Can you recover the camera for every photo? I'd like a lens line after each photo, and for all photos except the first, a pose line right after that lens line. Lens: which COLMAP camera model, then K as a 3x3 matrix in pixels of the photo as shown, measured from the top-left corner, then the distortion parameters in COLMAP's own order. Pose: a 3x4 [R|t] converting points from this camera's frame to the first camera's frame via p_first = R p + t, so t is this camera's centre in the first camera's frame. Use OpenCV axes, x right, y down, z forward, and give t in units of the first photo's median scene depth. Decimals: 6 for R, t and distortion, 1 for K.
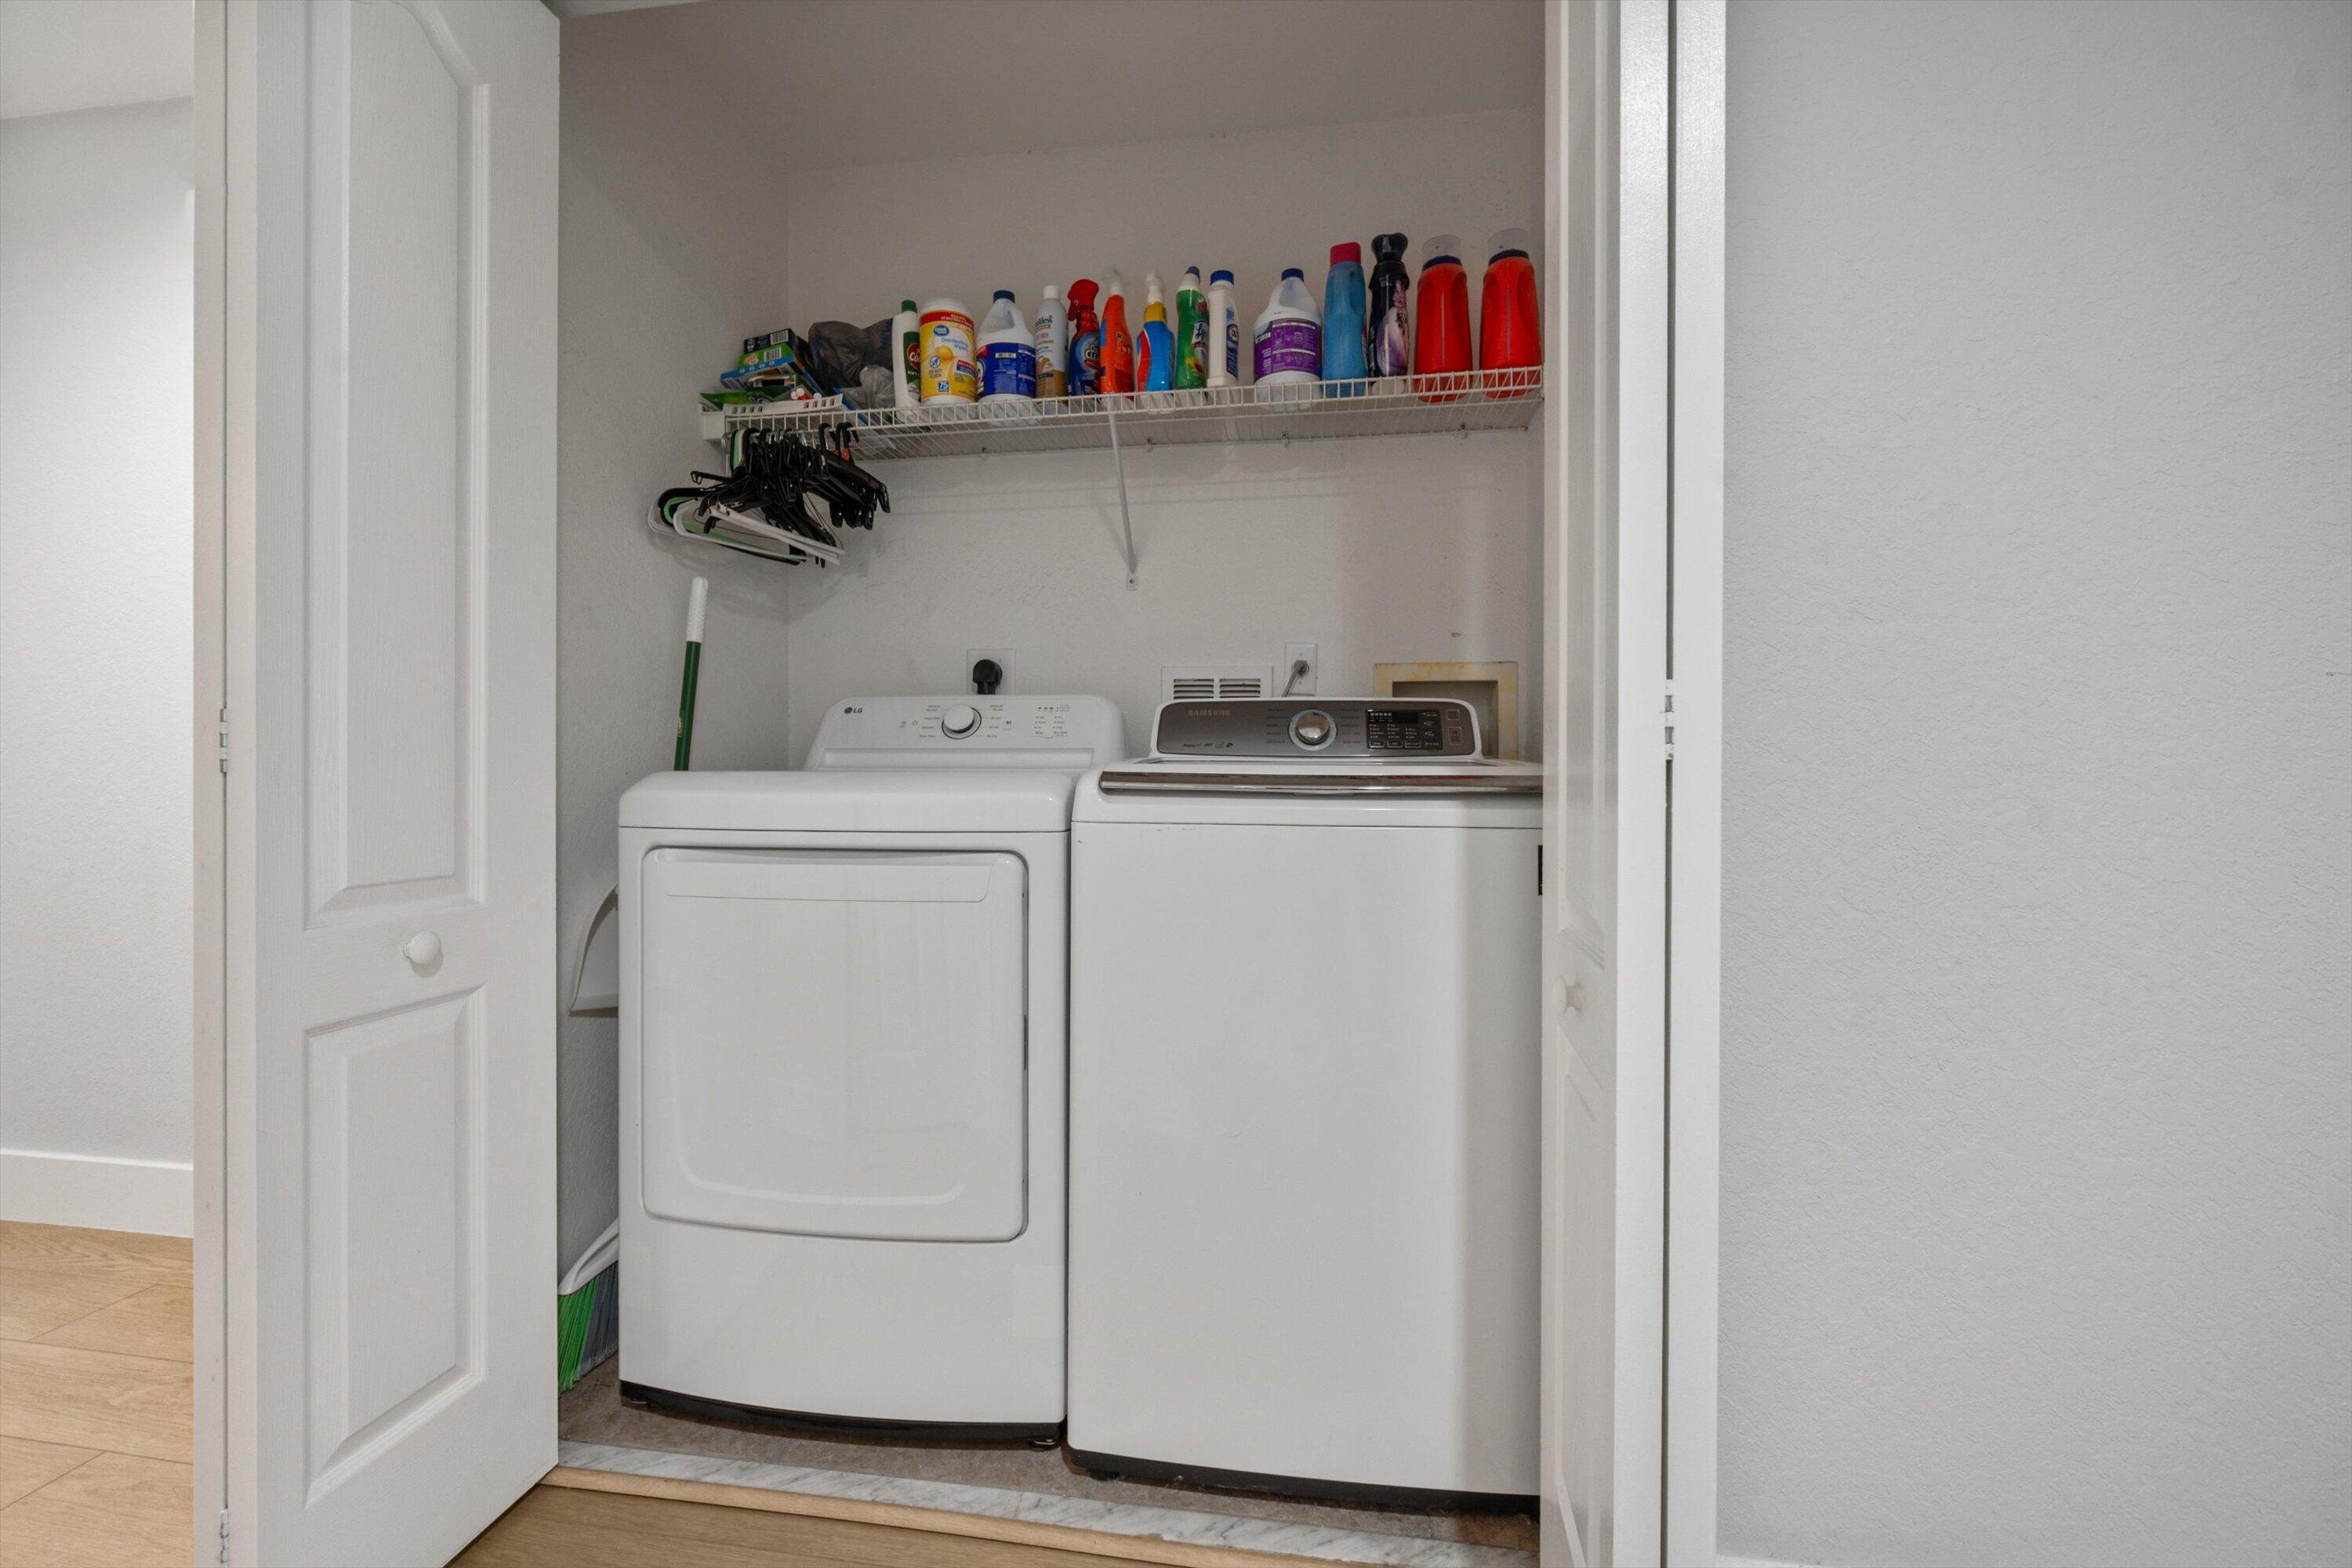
lens RADIAL K [[933.1, 0, 1176.0], [0, 933.1, 784.0], [0, 0, 1]] dist [-0.000723, 0.000031]
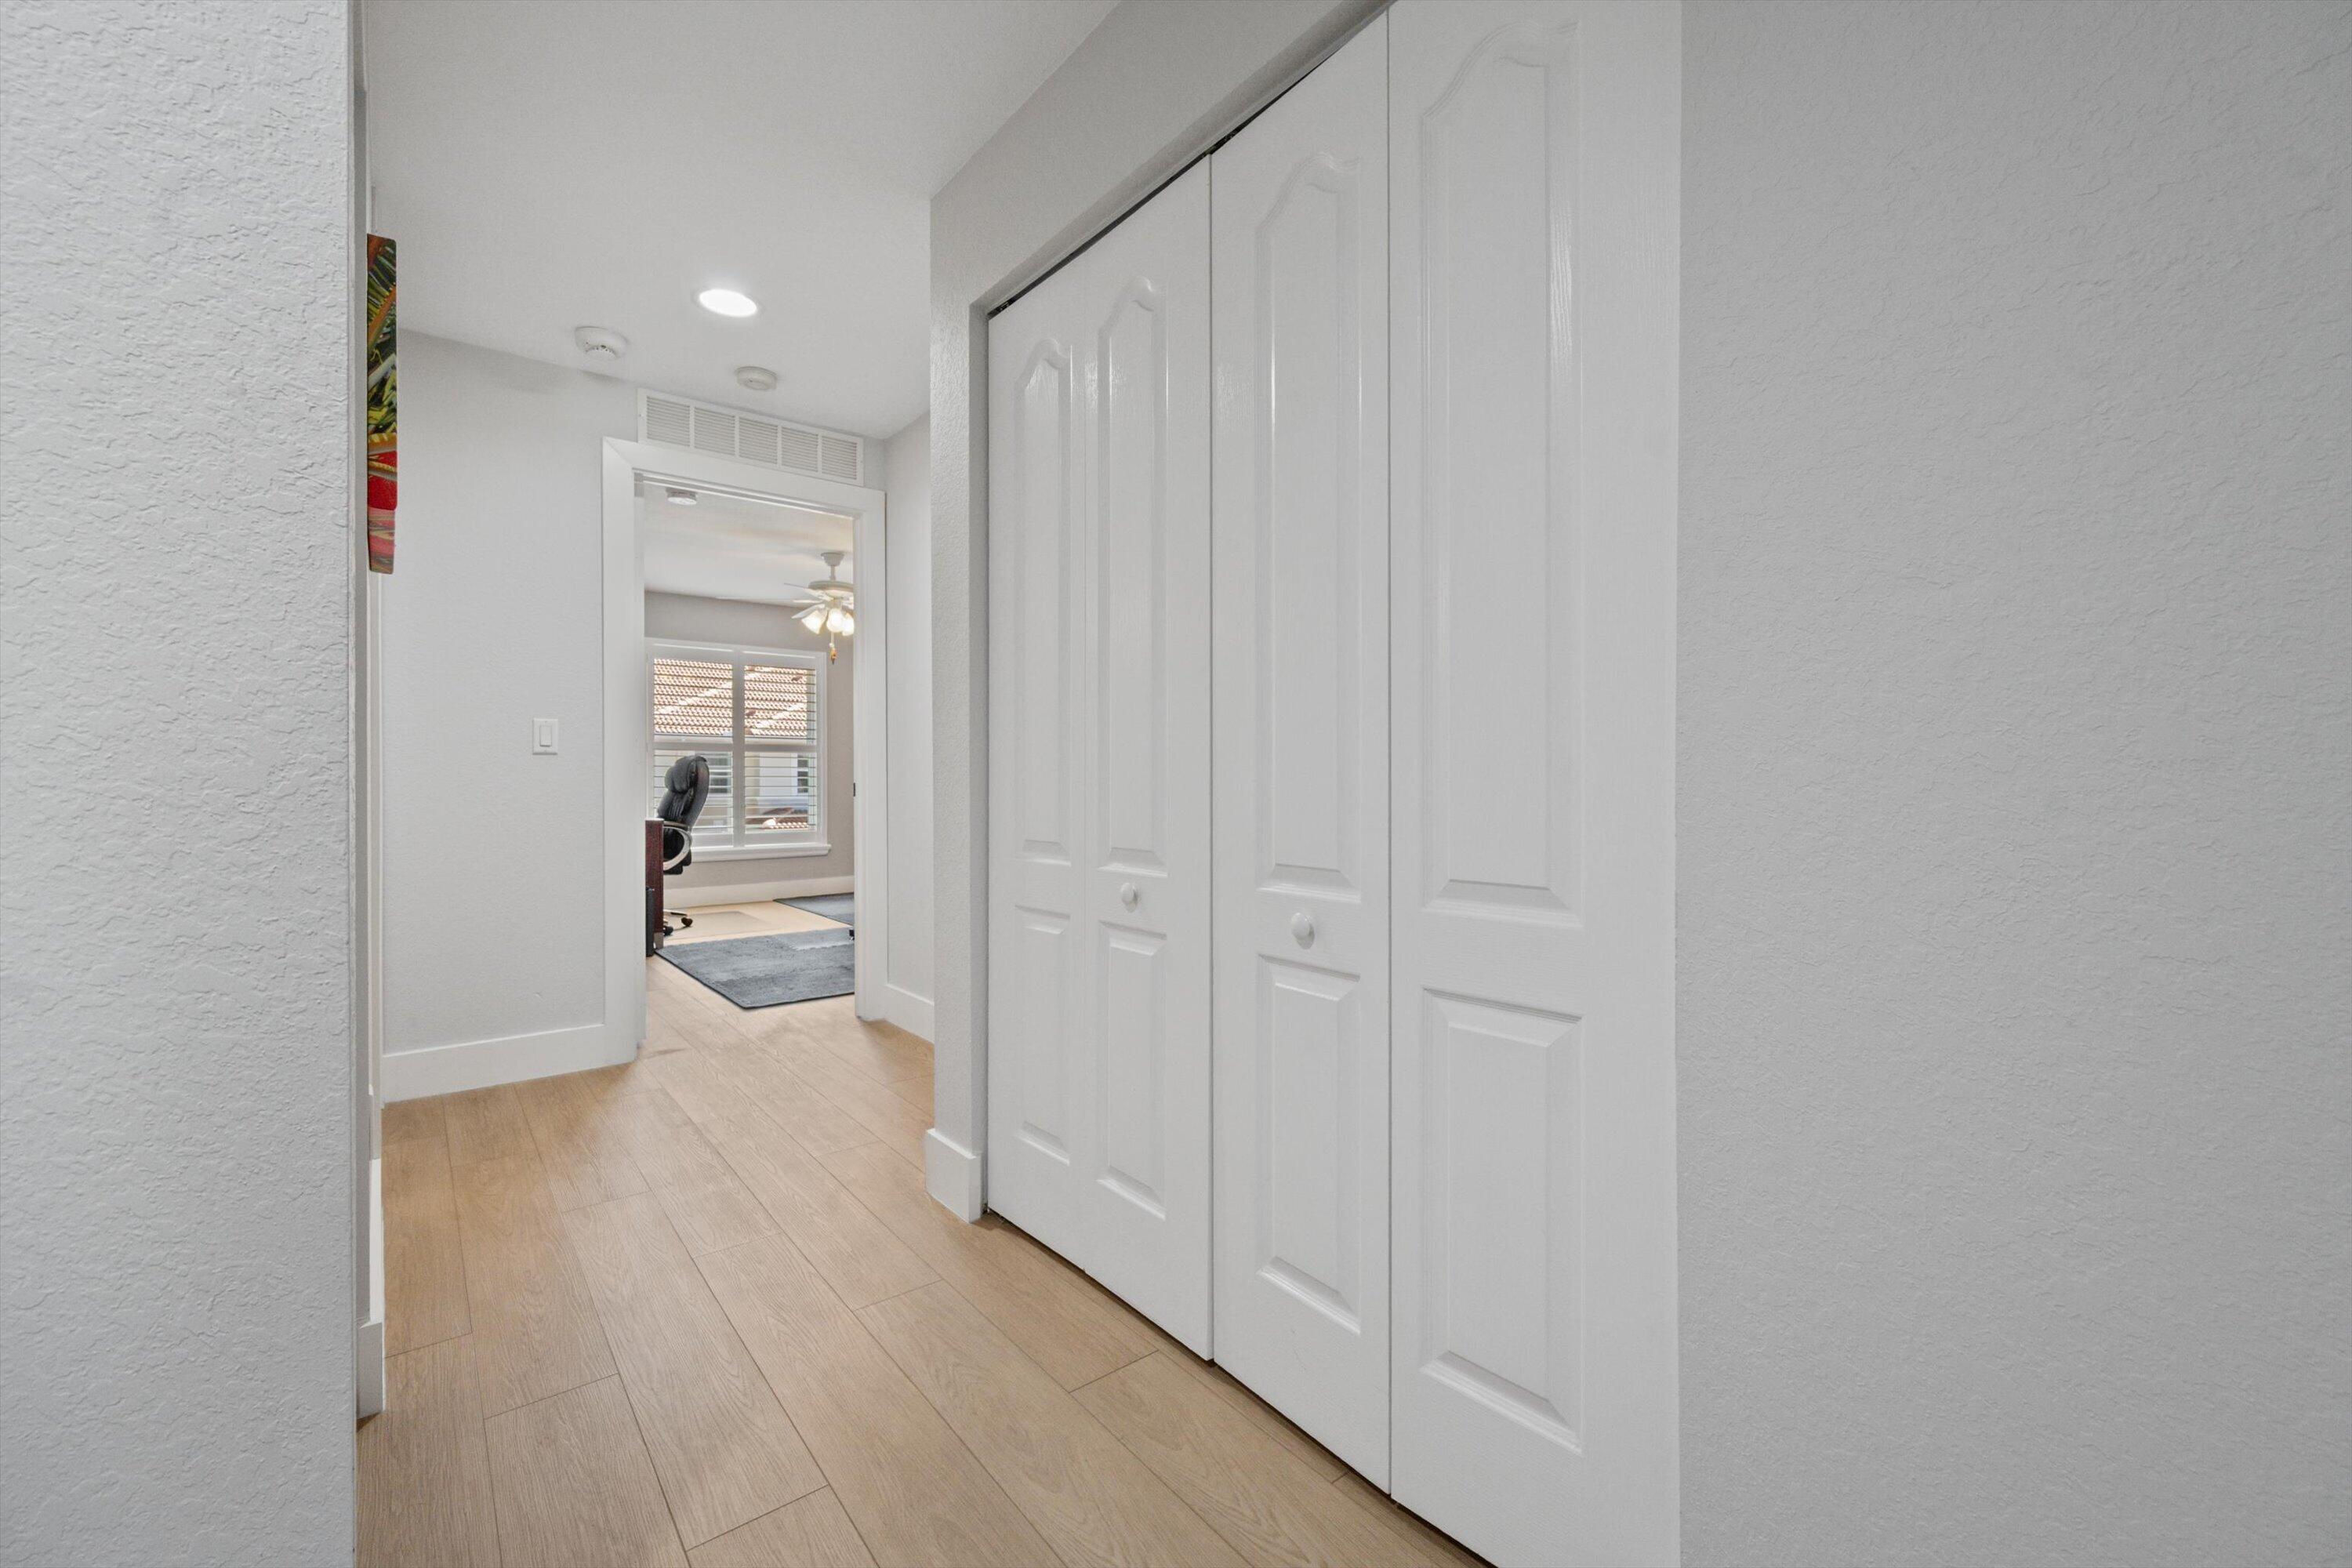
lens RADIAL K [[933.1, 0, 1176.0], [0, 933.1, 784.0], [0, 0, 1]] dist [-0.000723, 0.000031]
pose [[-0.671175, -0.003714, -0.741289, 0.228030], [-0.009846, 0.999944, 0.003904, -0.010938], [0.741233, 0.009919, -0.671174, 1.650268]]
